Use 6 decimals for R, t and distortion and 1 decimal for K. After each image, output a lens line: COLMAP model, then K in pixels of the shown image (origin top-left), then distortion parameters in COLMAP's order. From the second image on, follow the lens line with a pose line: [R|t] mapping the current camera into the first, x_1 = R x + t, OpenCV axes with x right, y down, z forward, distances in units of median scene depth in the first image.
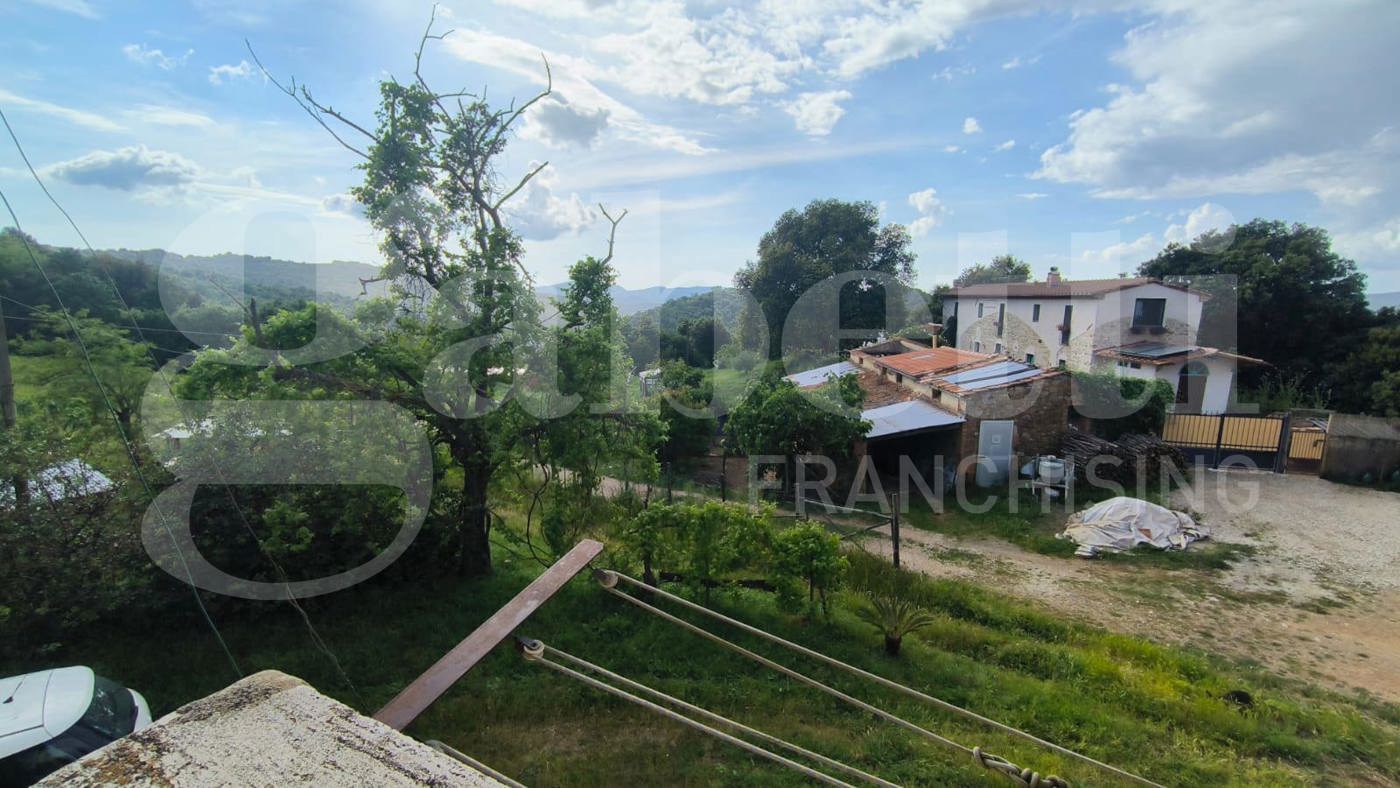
lens RADIAL K [[603.9, 0, 701.0], [0, 603.9, 396.7], [0, 0, 1]] dist [-0.007297, 0.004152]
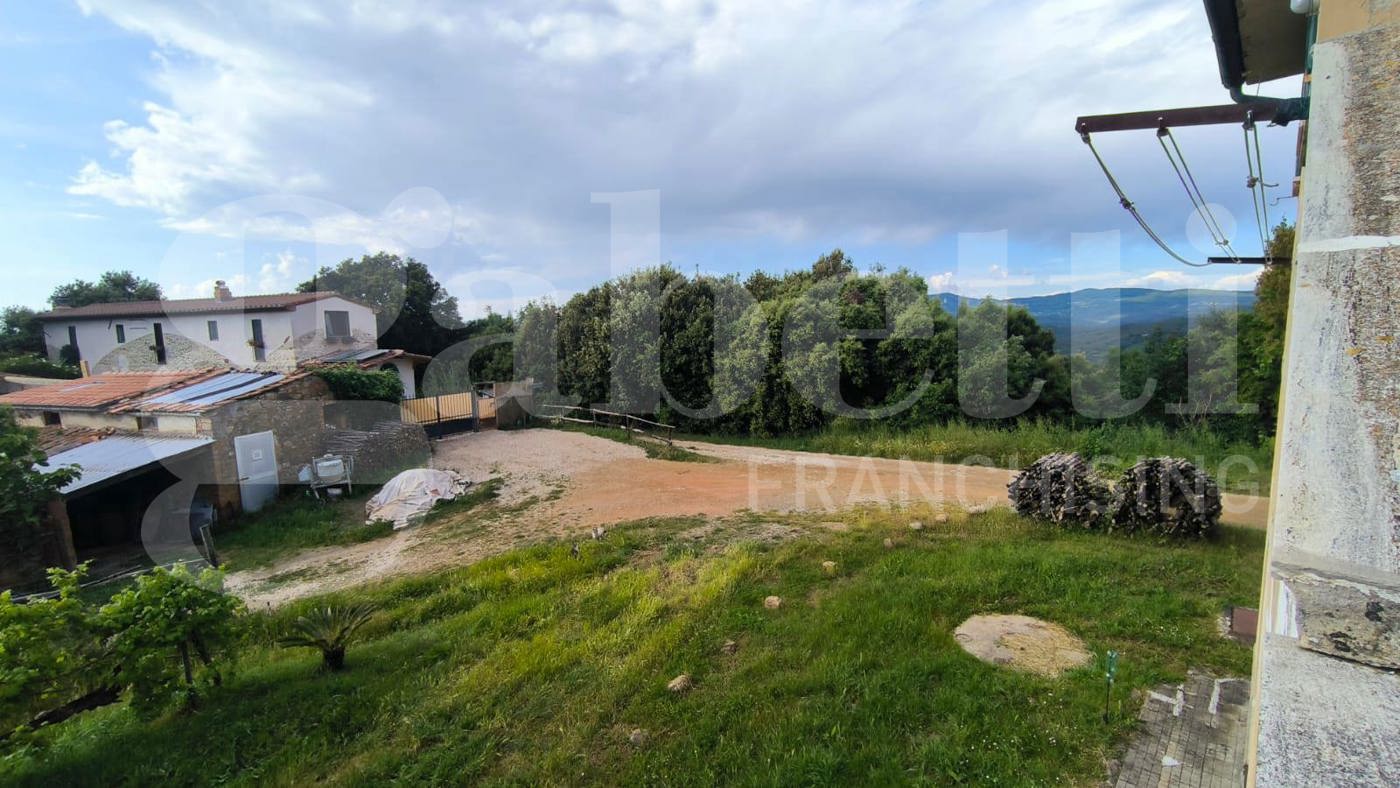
lens RADIAL K [[603.9, 0, 701.8], [0, 603.9, 398.4], [0, 0, 1]] dist [-0.007297, 0.004152]
pose [[0.294246, -0.125490, 0.947455, -0.145504], [0.182605, 0.980461, 0.073151, 0.044473], [-0.938123, 0.151486, 0.311412, 0.101570]]
